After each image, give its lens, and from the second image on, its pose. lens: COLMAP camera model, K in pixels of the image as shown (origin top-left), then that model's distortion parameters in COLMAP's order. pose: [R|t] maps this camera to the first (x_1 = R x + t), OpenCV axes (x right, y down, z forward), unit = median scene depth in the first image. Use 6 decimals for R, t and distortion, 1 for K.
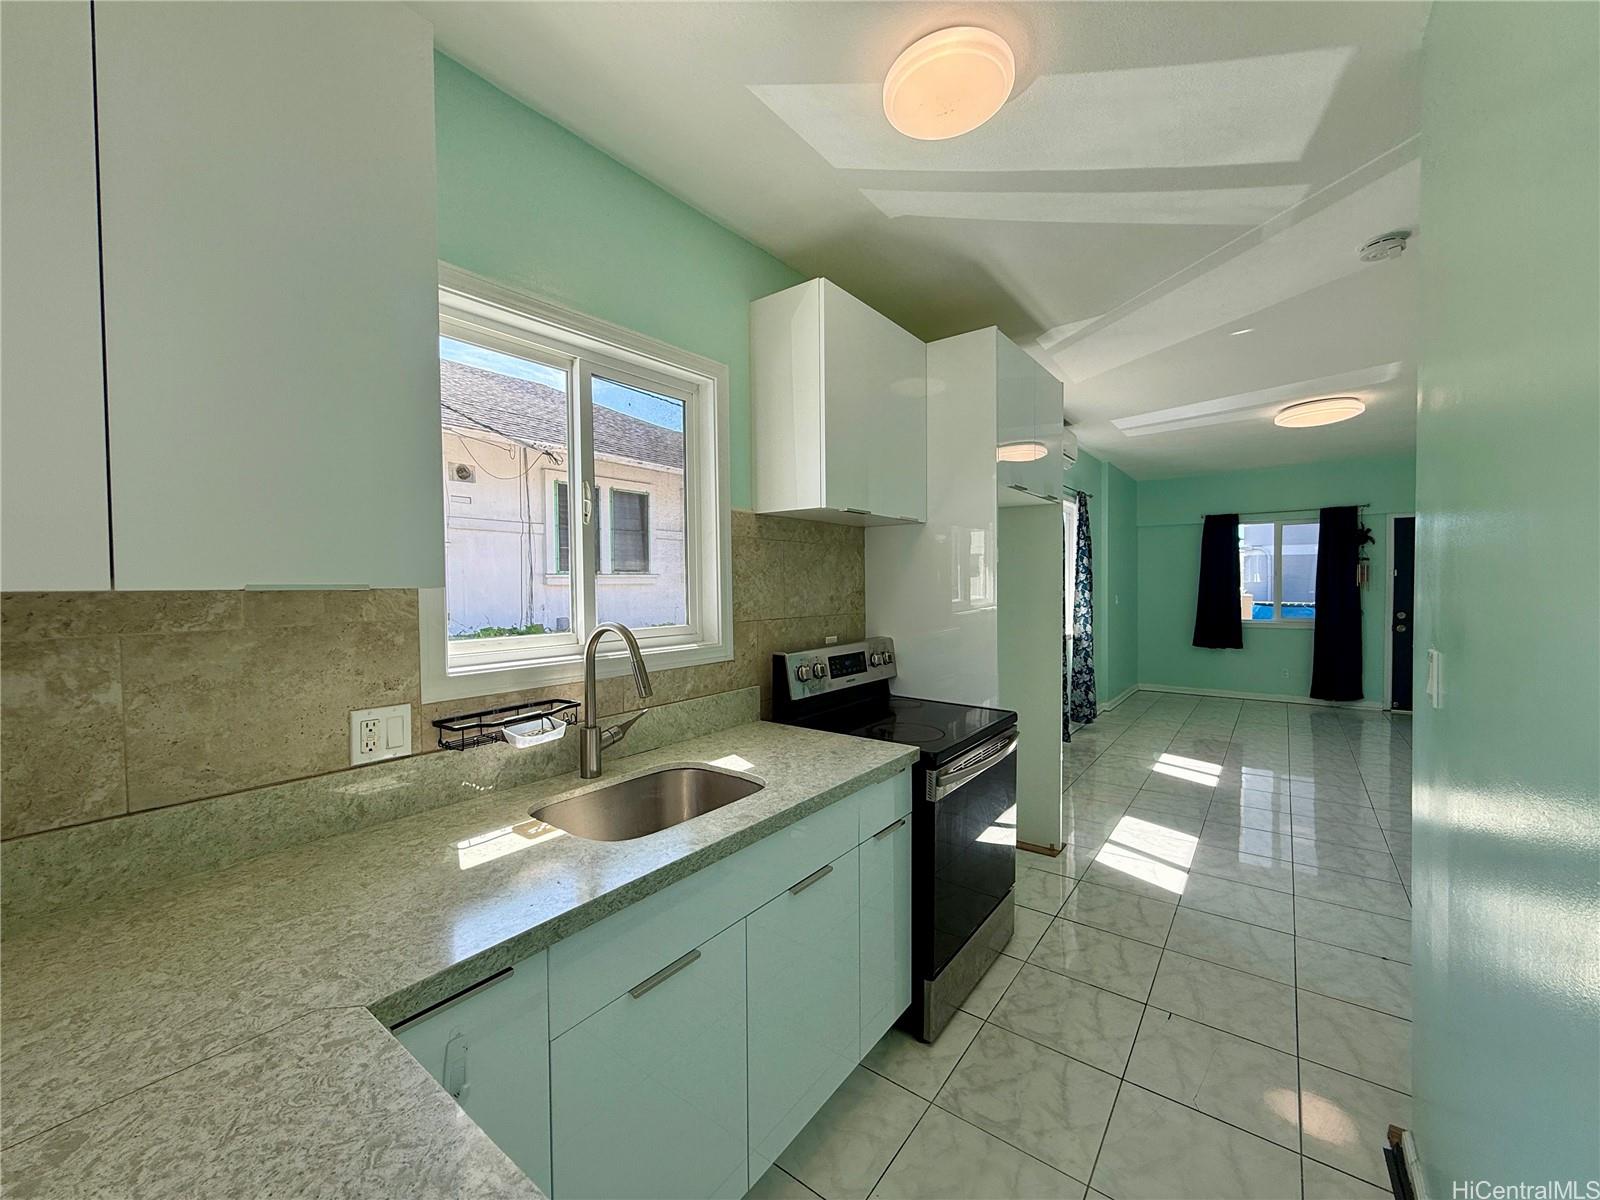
lens RADIAL K [[628.2, 0, 765.9], [0, 628.2, 599.9], [0, 0, 1]] dist [-0.001294, -0.000371]
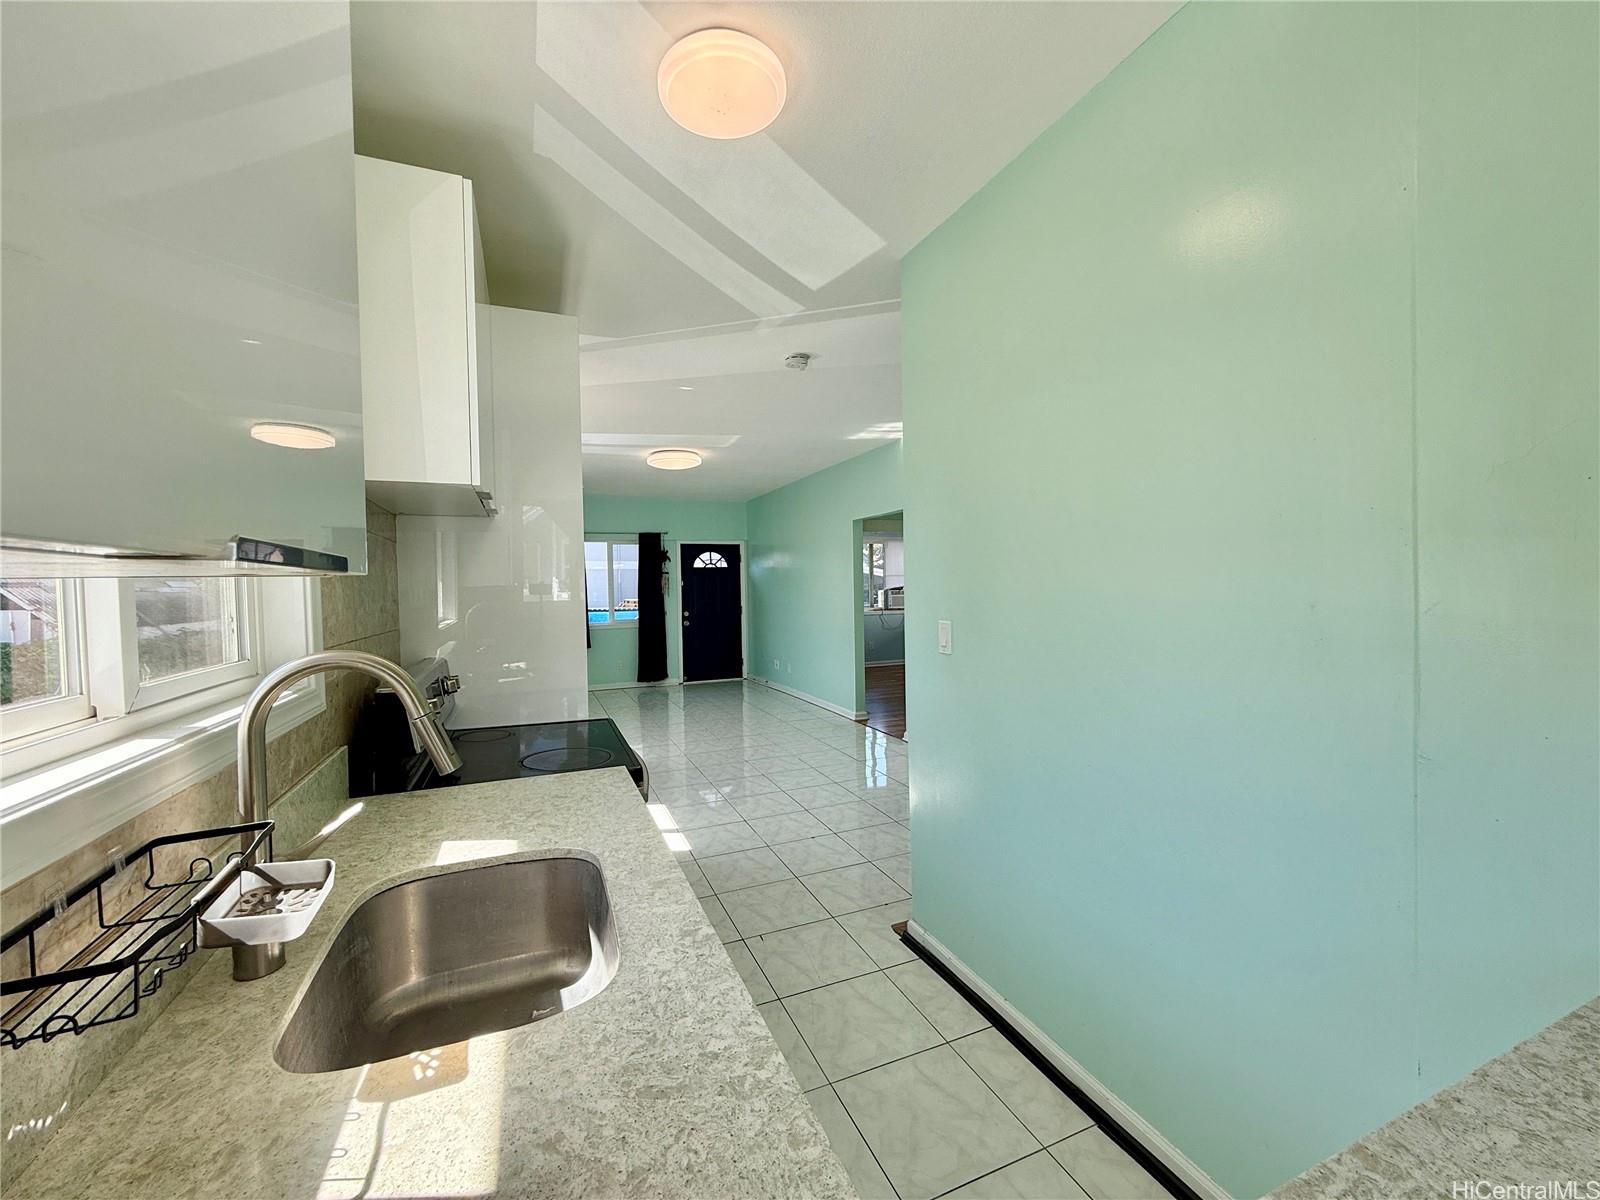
lens RADIAL K [[641.6, 0, 800.0], [0, 641.6, 600.0], [0, 0, 1]] dist [-0.001381, -0.000188]
pose [[0.496846, -0.022700, 0.867542, -0.368601], [0.041653, 0.999130, 0.002289, 0.003702], [-0.866839, 0.034999, 0.497359, 0.270896]]
